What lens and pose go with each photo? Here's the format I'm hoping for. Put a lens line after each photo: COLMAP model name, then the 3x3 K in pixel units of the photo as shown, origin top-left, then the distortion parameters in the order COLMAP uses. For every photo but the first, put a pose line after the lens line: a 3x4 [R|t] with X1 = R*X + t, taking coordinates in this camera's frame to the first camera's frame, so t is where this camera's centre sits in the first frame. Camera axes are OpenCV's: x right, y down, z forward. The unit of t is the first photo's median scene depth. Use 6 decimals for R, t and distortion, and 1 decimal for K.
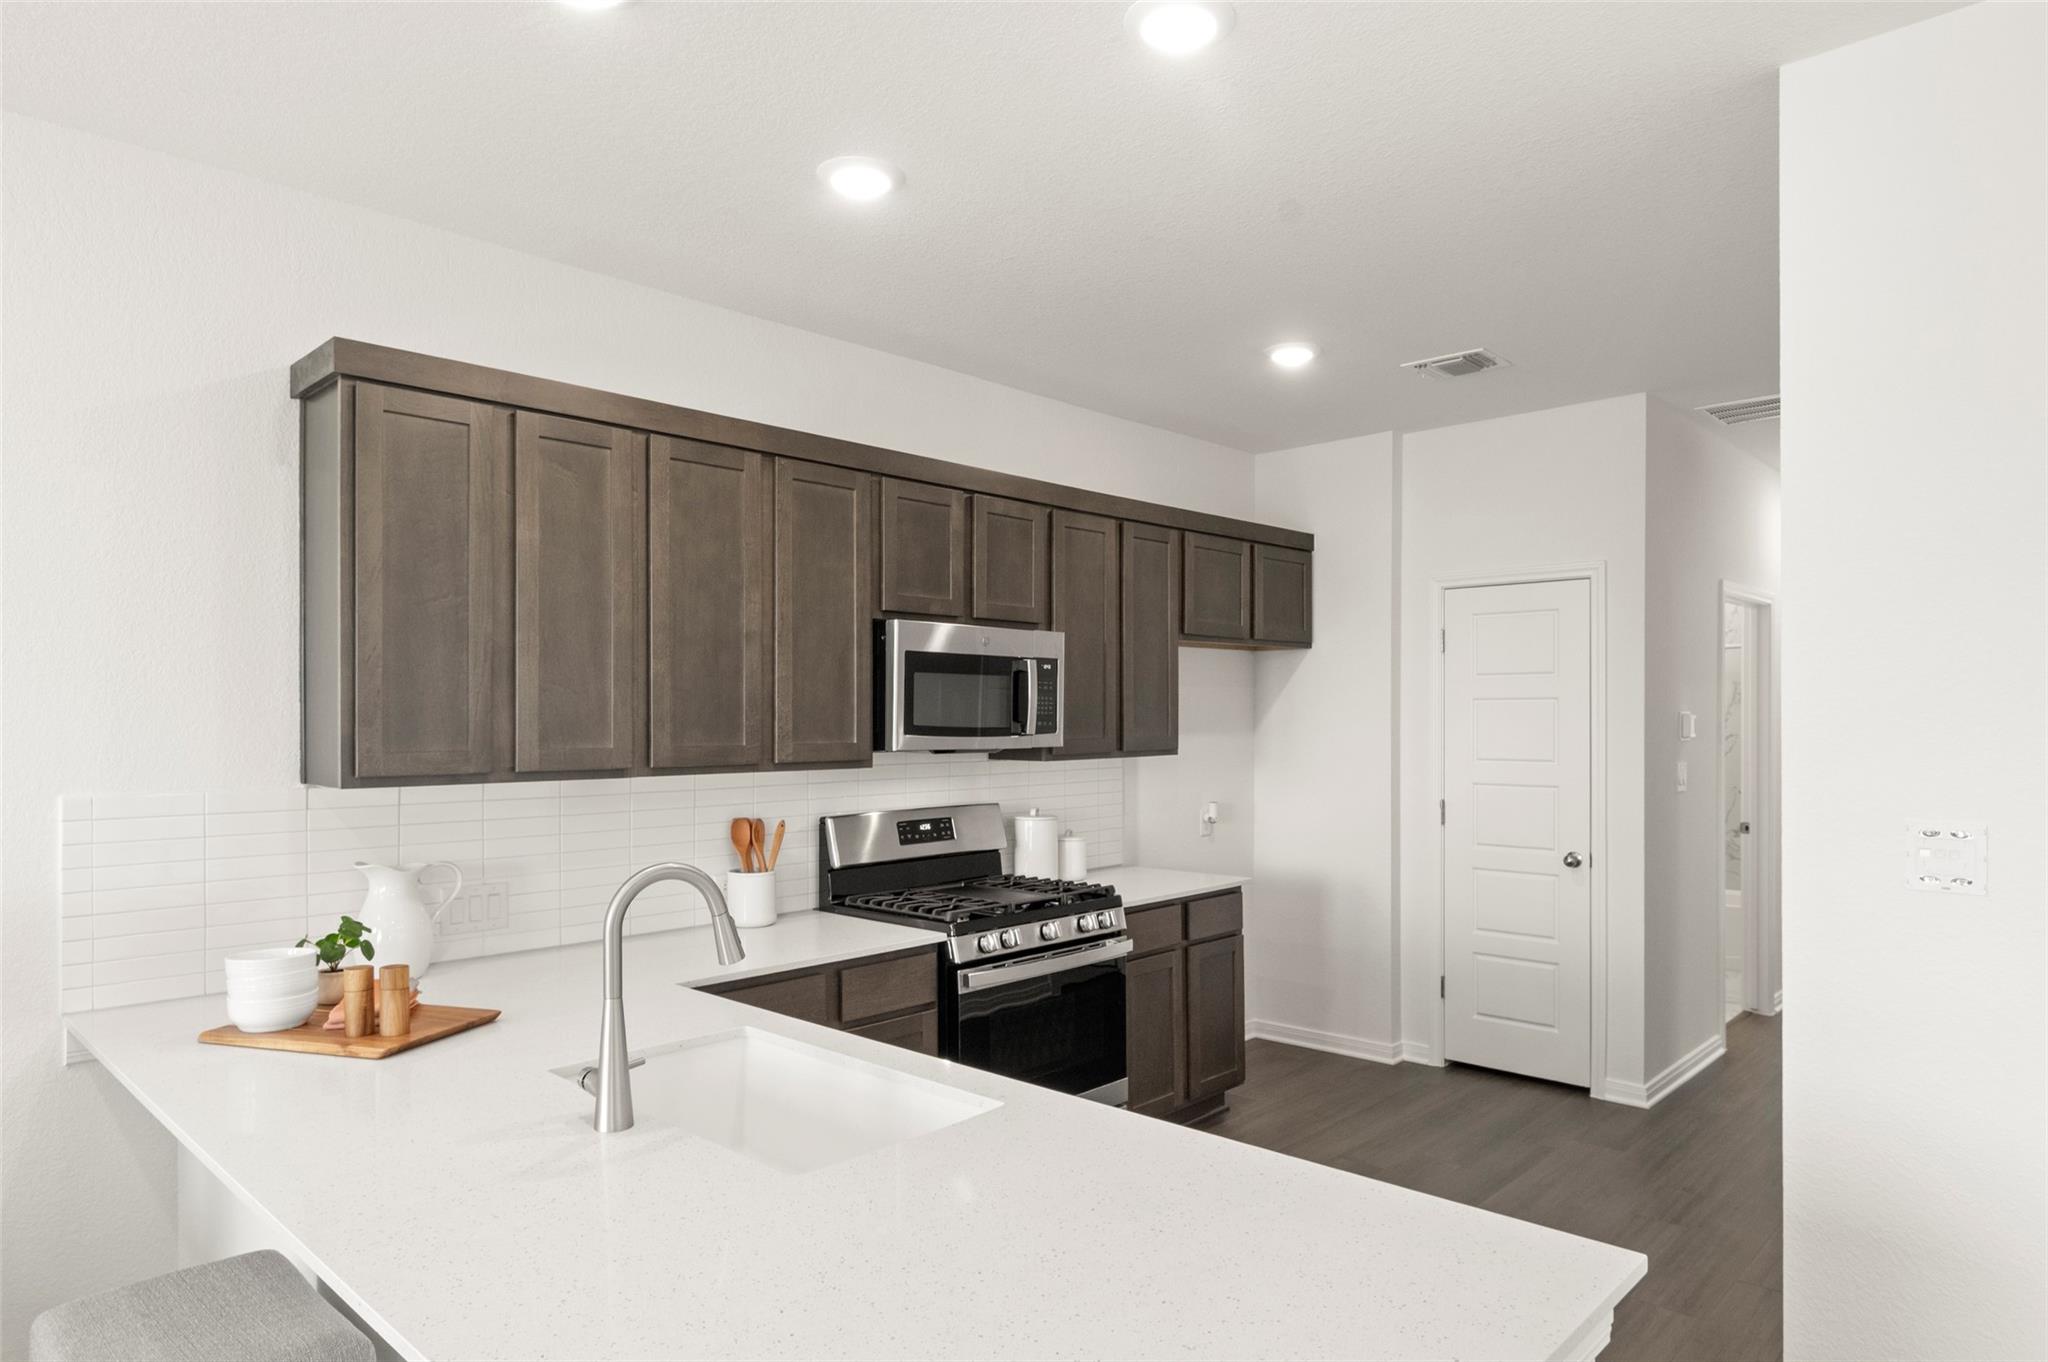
lens RADIAL K [[1226.6, 0, 1067.9], [0, 1226.6, 723.2], [0, 0, 1]] dist [-0.005667, -0.000619]
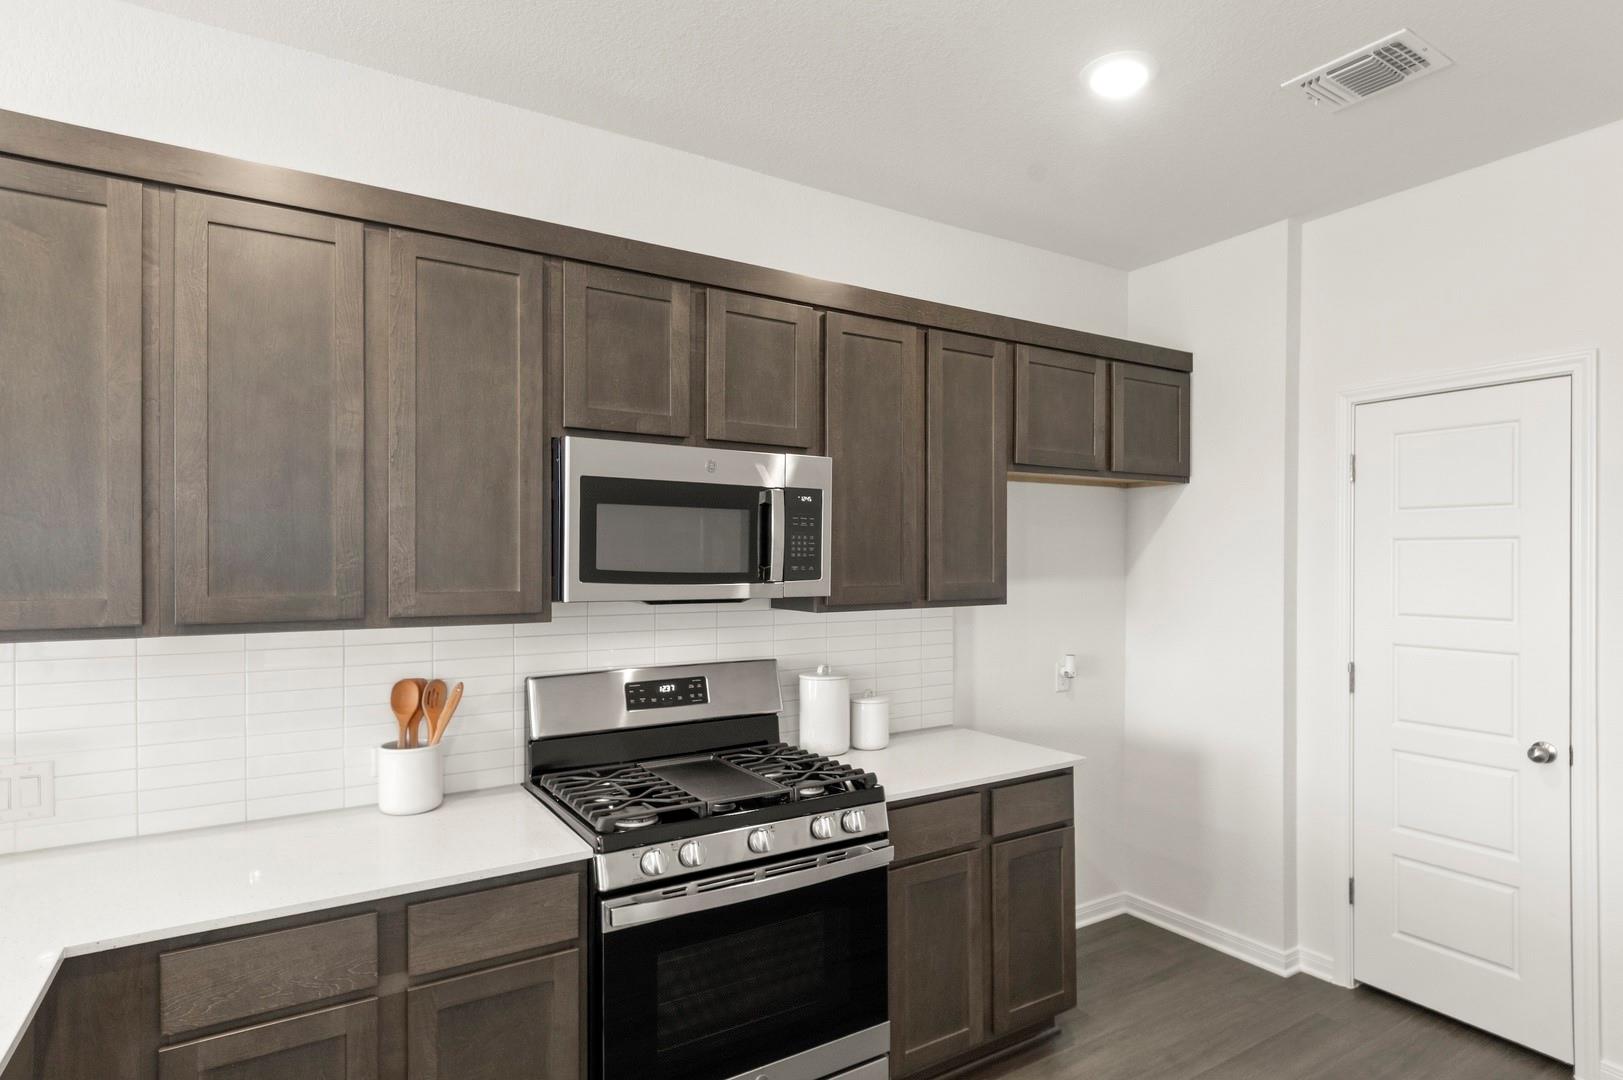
lens RADIAL K [[879.1, 0, 844.6], [0, 879.1, 563.9], [0, 0, 1]] dist [0.001591, 0.000422]
pose [[0.968936, 0.003651, -0.247284, 0.151929], [-0.003807, 0.999993, -0.000152, -0.002470], [0.247282, 0.001089, 0.968943, 0.430638]]
